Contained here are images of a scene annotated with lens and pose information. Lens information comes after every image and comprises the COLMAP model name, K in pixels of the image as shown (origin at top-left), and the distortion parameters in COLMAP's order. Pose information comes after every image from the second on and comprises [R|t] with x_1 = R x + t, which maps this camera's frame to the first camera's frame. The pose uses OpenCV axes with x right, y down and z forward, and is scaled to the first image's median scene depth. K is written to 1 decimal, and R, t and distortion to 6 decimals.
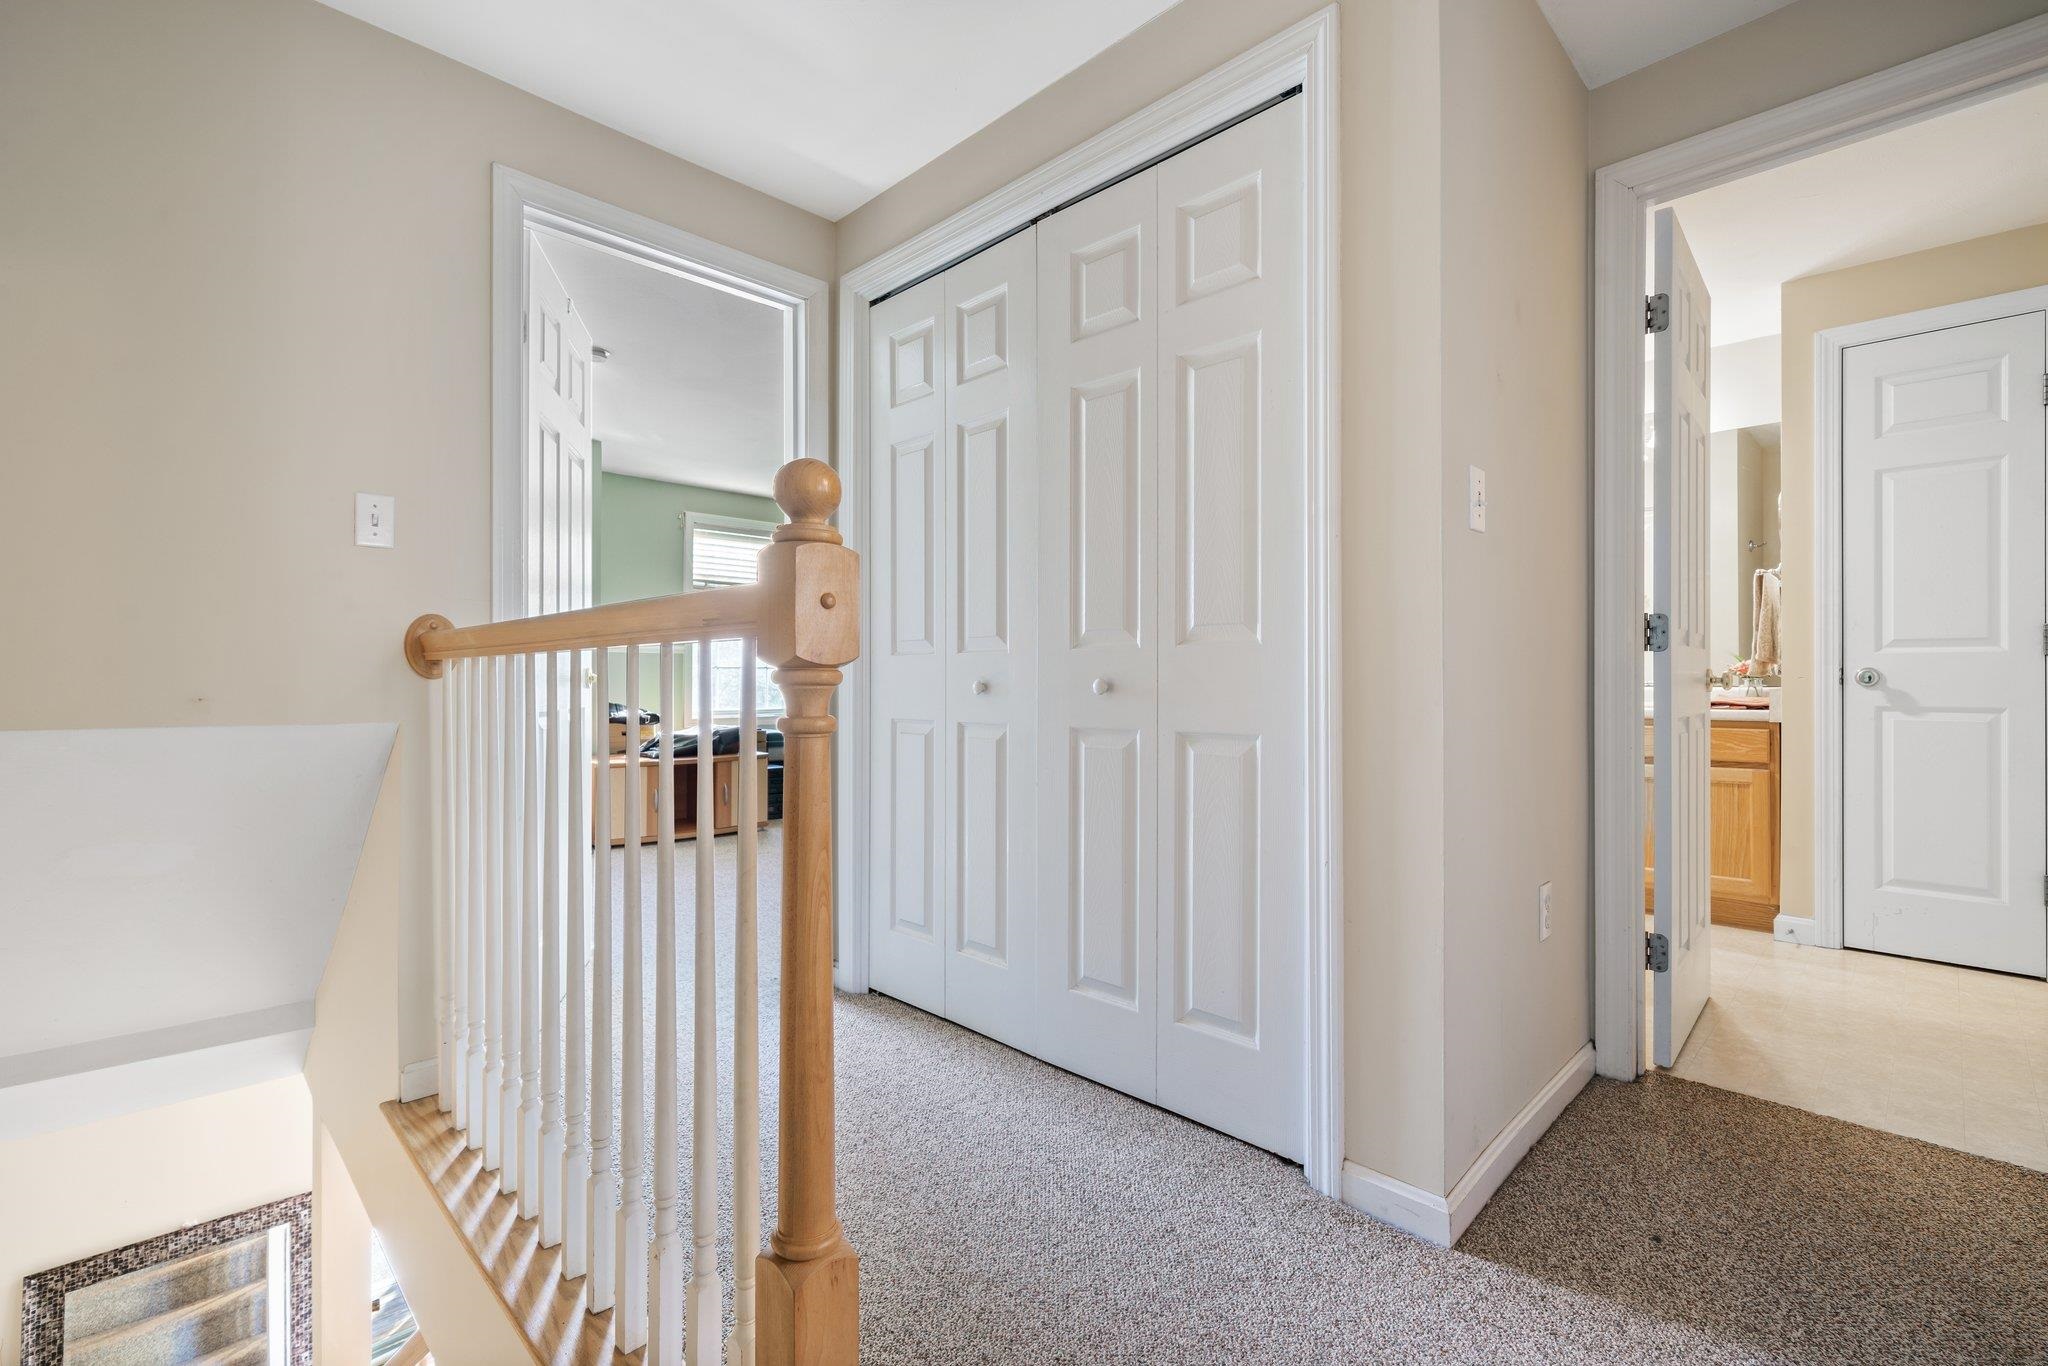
lens RADIAL K [[907.6, 0, 1025.5], [0, 907.6, 679.3], [0, 0, 1]] dist [0.000264, 0.000266]
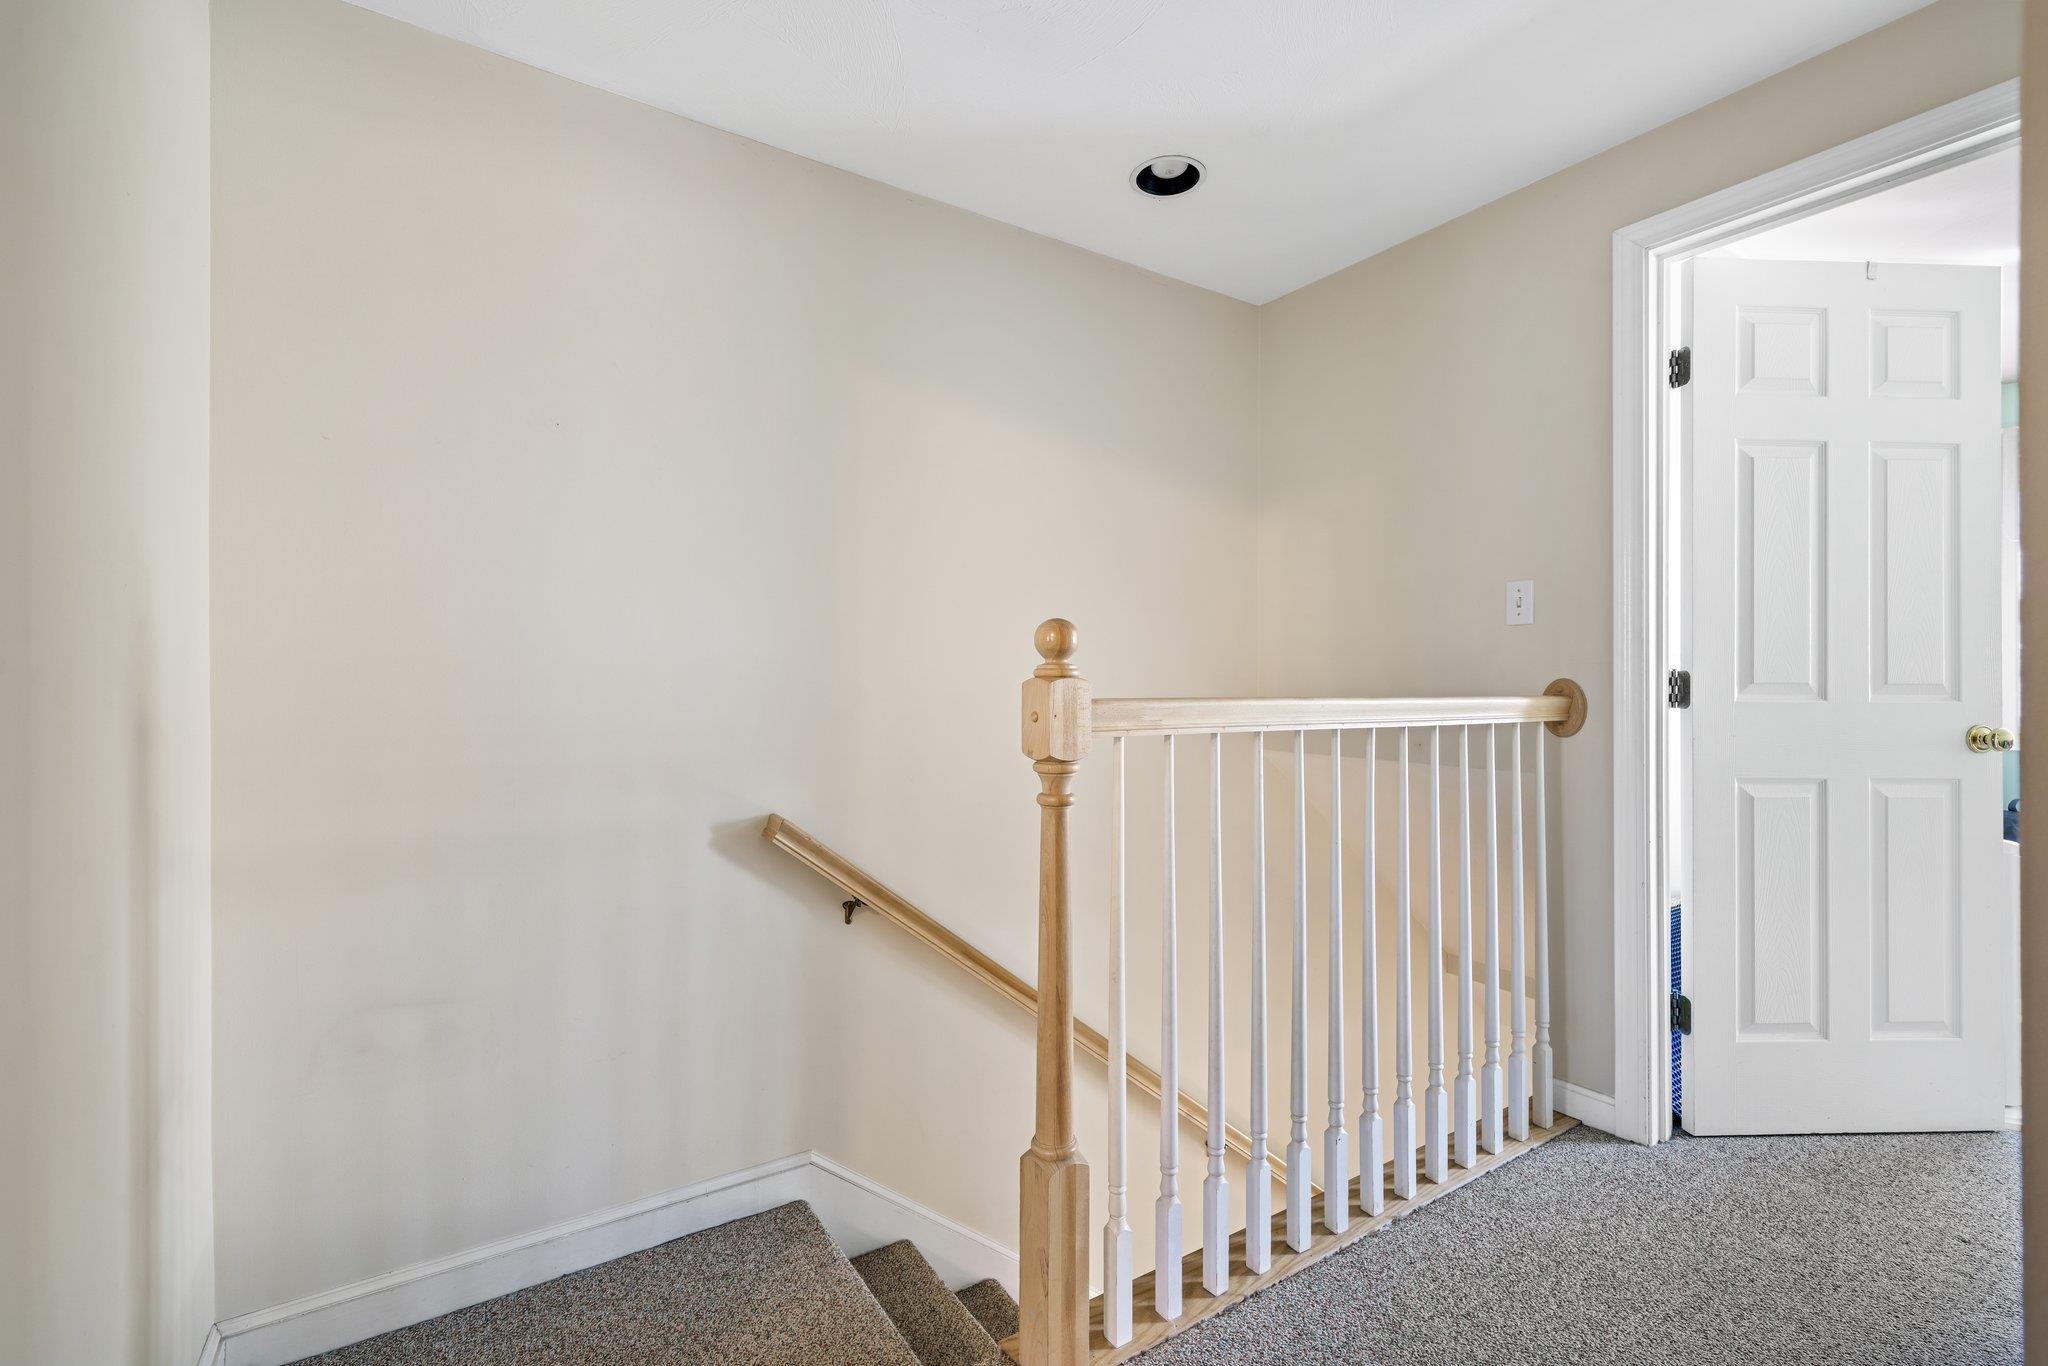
lens RADIAL K [[907.6, 0, 1025.4], [0, 907.6, 679.6], [0, 0, 1]] dist [0.000264, 0.000266]
pose [[-0.209590, -0.000160, -0.977789, 0.589317], [-0.000795, 1.000000, 0.000007, -0.072658], [0.977789, 0.000779, -0.209590, 0.615953]]
